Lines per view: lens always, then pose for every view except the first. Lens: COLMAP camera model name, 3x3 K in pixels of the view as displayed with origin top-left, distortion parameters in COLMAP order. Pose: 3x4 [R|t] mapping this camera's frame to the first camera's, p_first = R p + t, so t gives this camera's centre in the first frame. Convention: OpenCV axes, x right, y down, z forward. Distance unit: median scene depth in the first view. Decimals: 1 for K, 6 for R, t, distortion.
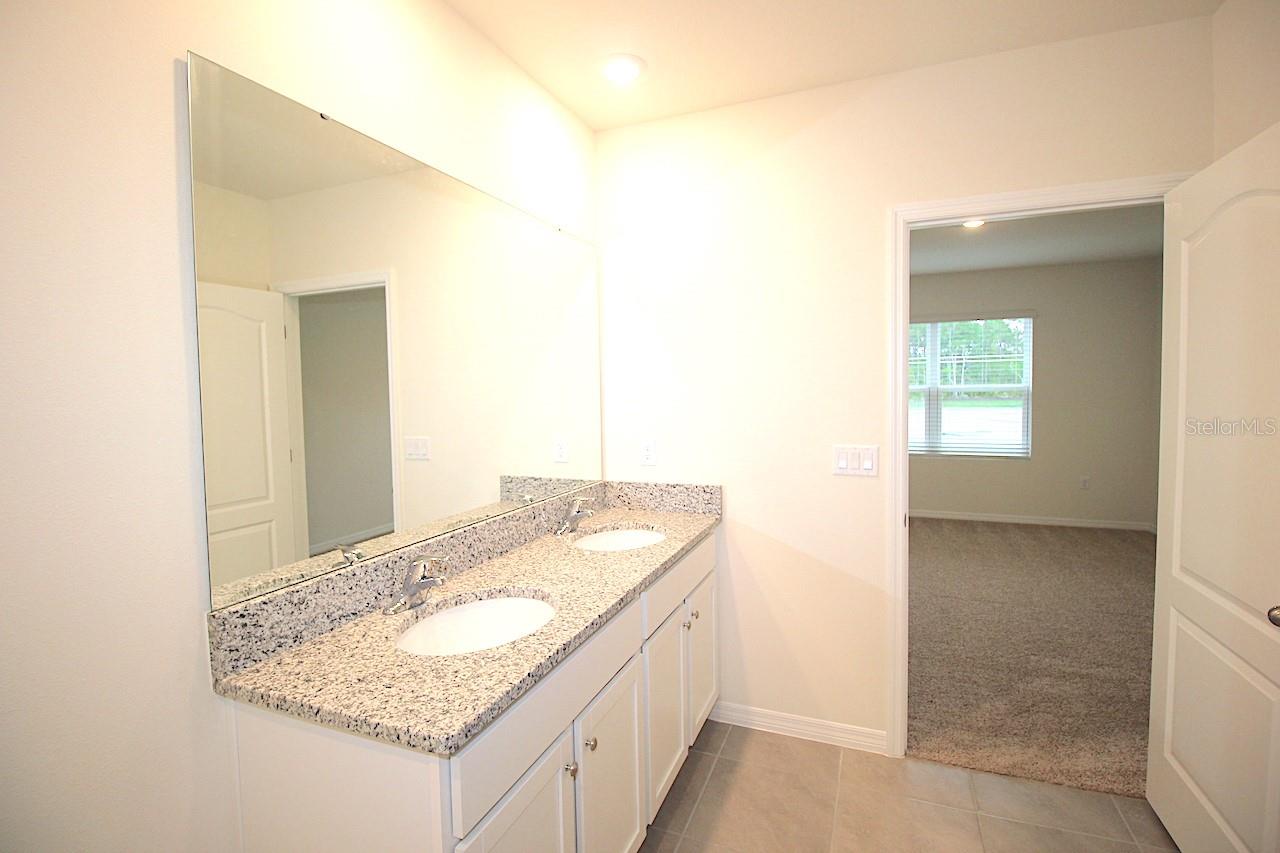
lens RADIAL K [[598.7, 0, 639.8], [0, 598.7, 419.6], [0, 0, 1]] dist [-0.006209, -0.002514]
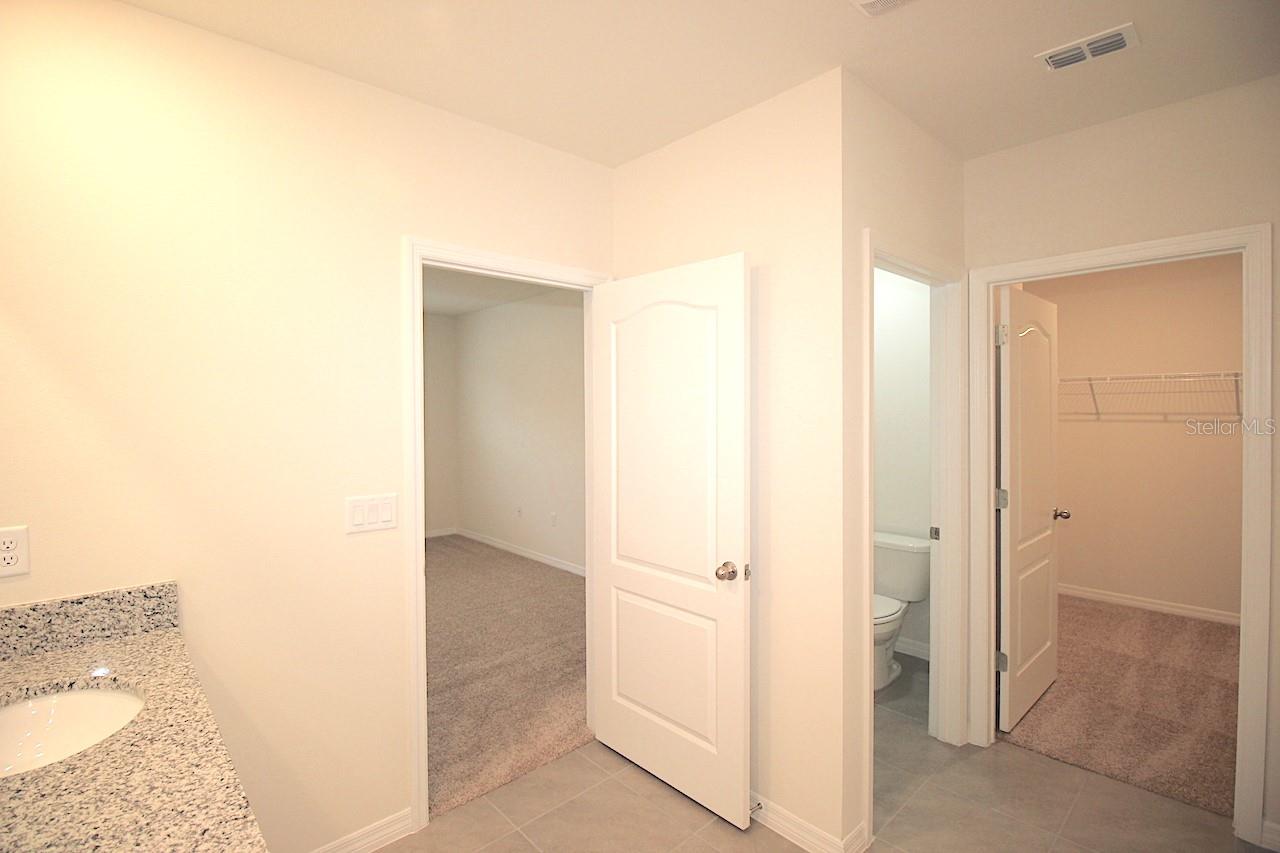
lens RADIAL K [[598.7, 0, 629.4], [0, 598.7, 415.2], [0, 0, 1]] dist [-0.006209, -0.002514]
pose [[0.432811, -0.001430, 0.901484, -0.276513], [0.046501, 0.998703, -0.020742, -0.040441], [-0.900285, 0.050897, 0.432316, 0.296411]]
